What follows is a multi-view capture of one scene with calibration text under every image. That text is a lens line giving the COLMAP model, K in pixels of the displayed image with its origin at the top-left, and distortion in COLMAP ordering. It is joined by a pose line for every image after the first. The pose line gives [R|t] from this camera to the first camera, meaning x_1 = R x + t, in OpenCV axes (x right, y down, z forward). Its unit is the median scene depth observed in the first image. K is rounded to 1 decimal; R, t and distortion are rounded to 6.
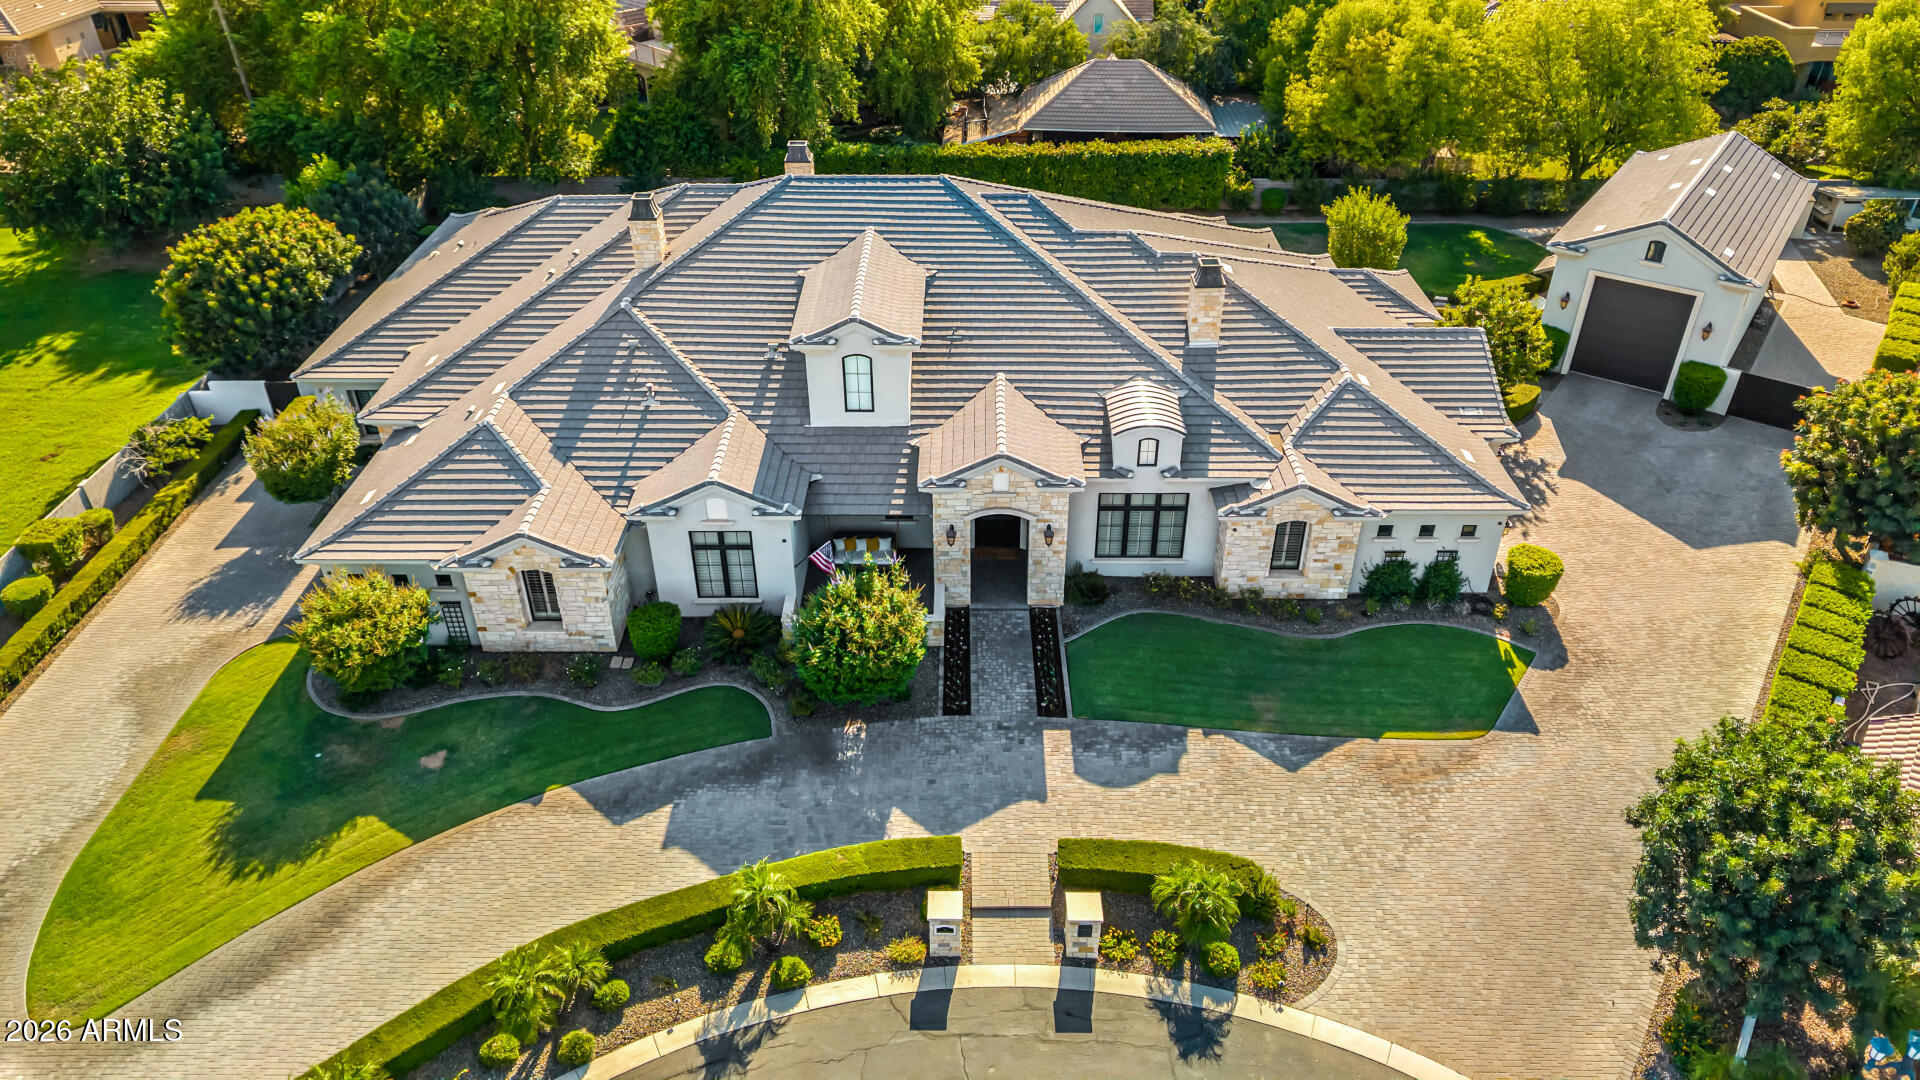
lens RADIAL K [[1281.9, 0, 958.4], [0, 1281.9, 540.0], [0, 0, 1]] dist [0.060448, -0.090637]
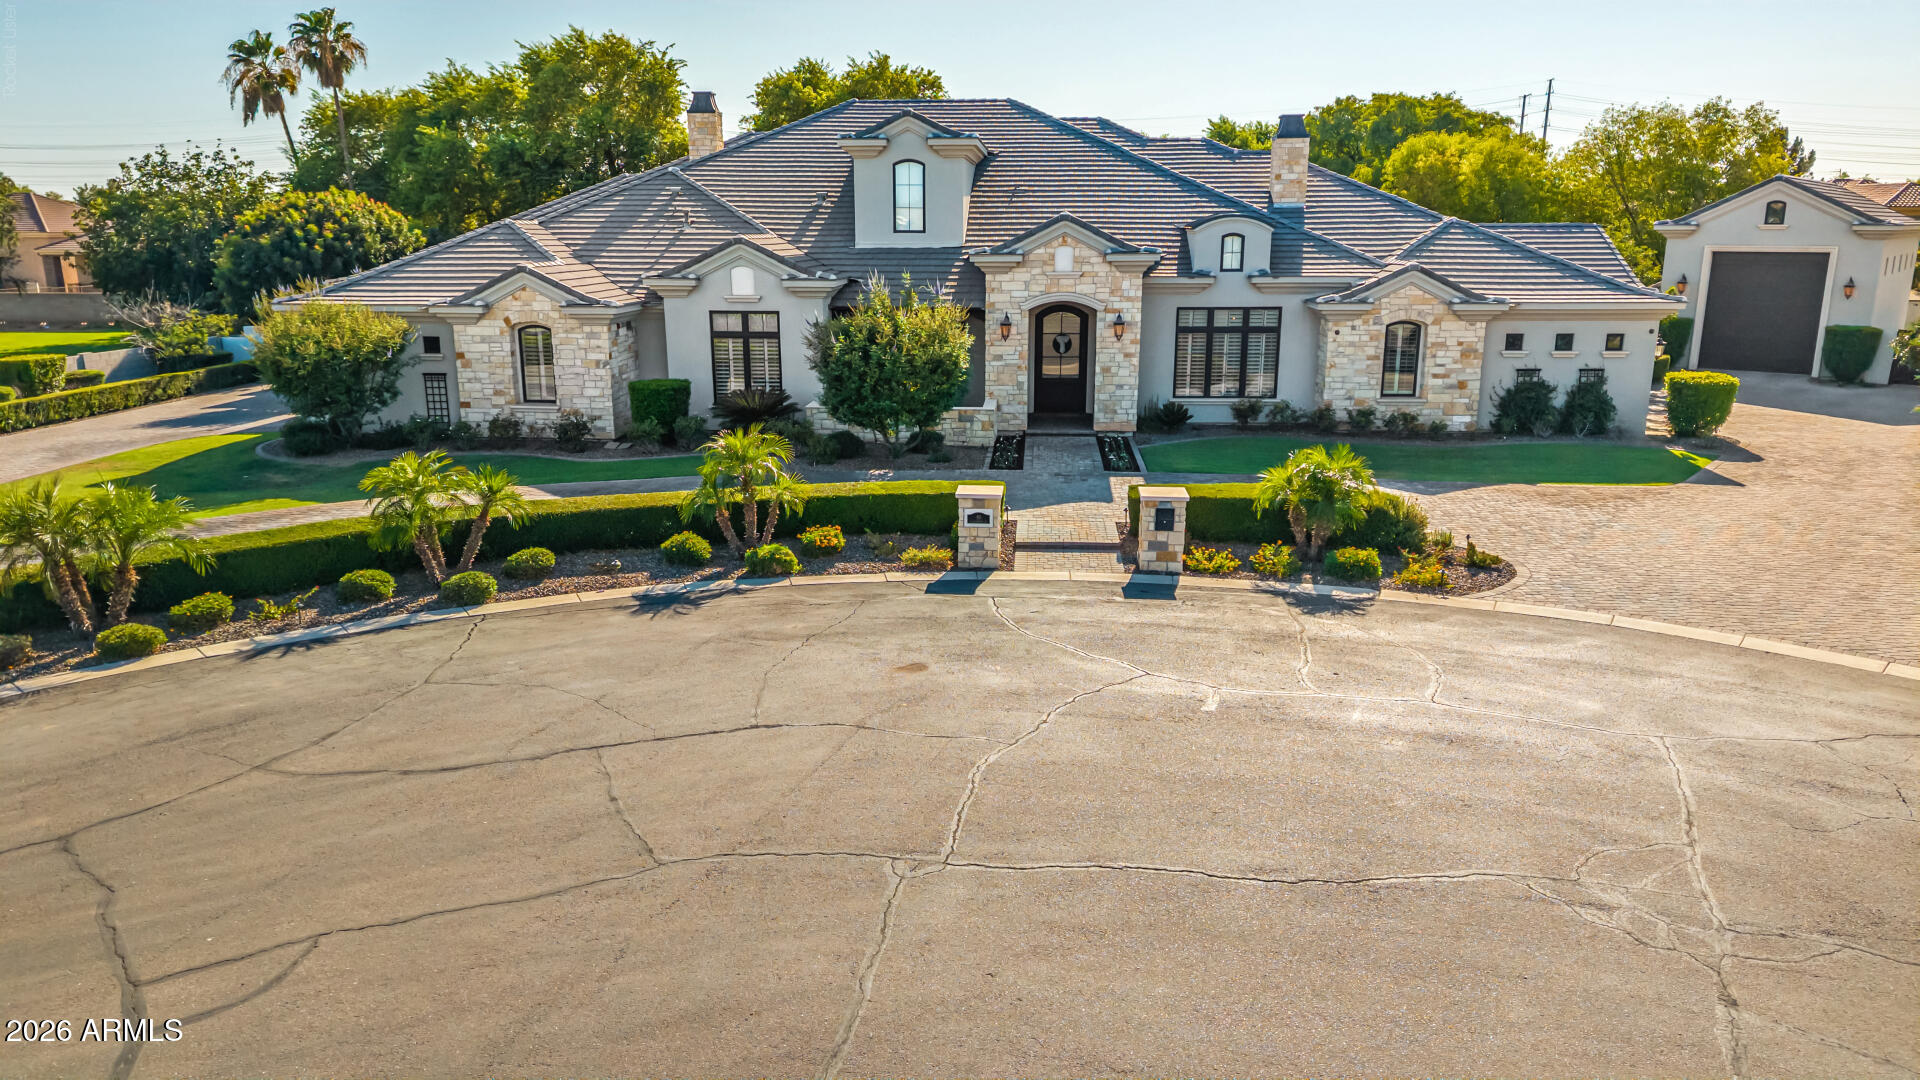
lens RADIAL K [[1285.7, 0, 954.1], [0, 1285.7, 534.9], [0, 0, 1]] dist [0.061670, -0.091283]
pose [[0.997795, 0.018602, -0.063707, 0.017485], [-0.039290, 0.939191, -0.341140, 0.421773], [0.053487, 0.342891, 0.937851, 0.218394]]
